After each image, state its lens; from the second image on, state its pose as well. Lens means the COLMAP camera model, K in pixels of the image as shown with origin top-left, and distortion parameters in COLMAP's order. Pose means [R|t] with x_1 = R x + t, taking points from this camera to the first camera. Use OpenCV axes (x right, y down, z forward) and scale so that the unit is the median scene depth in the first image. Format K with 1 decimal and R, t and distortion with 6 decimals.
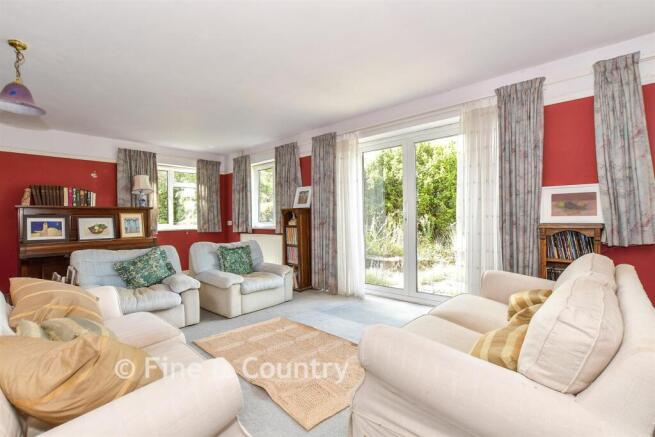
lens RADIAL K [[293.4, 0, 327.5], [0, 293.4, 218.5], [0, 0, 1]] dist [-0.014957, 0.000530]
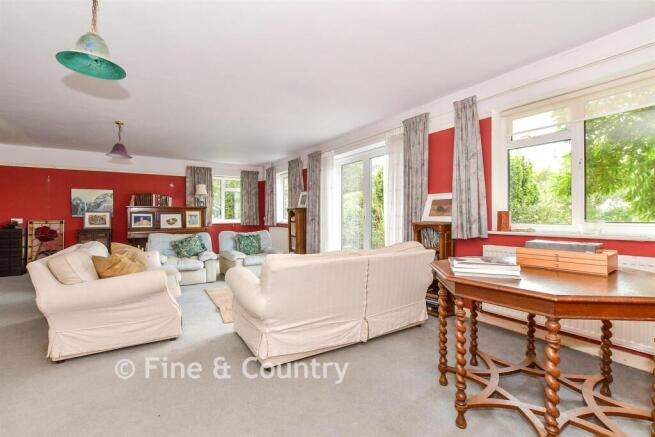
lens RADIAL K [[293.4, 0, 327.5], [0, 293.4, 218.5], [0, 0, 1]] dist [-0.014957, 0.000530]
pose [[0.965171, 0.013008, -0.261297, 0.405941], [-0.010222, 0.999876, 0.012020, -0.005549], [0.261421, -0.008930, 0.965184, -0.267623]]
